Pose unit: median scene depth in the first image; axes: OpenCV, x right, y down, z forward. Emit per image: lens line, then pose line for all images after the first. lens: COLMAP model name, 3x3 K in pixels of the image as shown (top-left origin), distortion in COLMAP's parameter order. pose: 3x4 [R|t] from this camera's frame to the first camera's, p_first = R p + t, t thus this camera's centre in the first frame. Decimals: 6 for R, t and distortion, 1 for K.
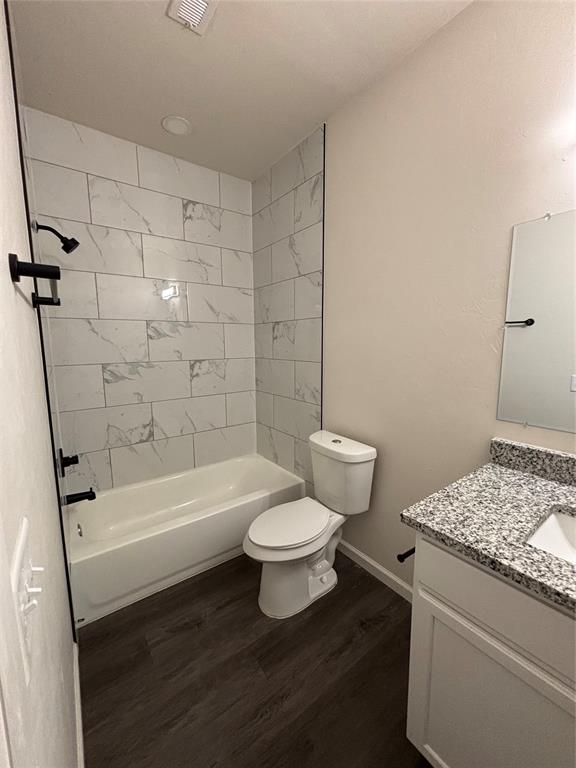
lens RADIAL K [[309.5, 0, 290.7], [0, 309.5, 383.4], [0, 0, 1]] dist [-0.001339, 0.000276]
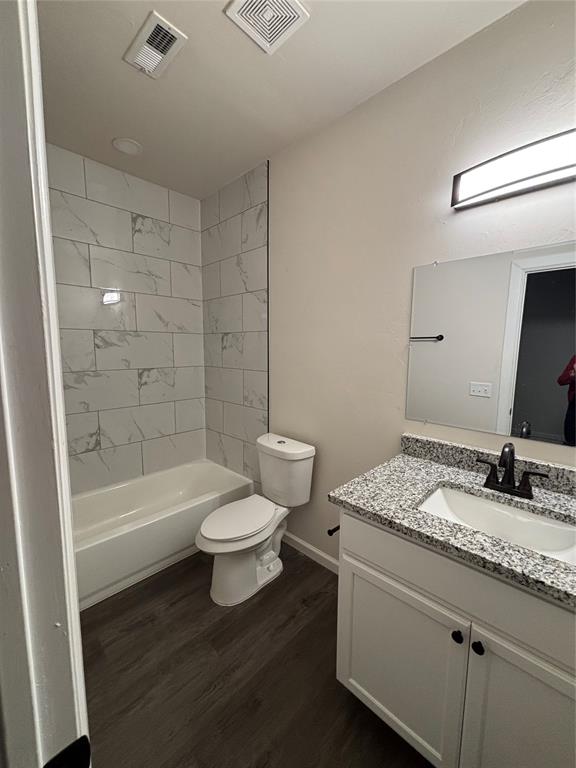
lens RADIAL K [[309.5, 0, 290.7], [0, 309.5, 383.4], [0, 0, 1]] dist [-0.001339, 0.000276]
pose [[0.986408, -0.006576, 0.164184, 0.000160], [0.009568, 0.999802, -0.017444, -0.005965], [-0.164037, 0.018778, 0.986275, -0.106807]]
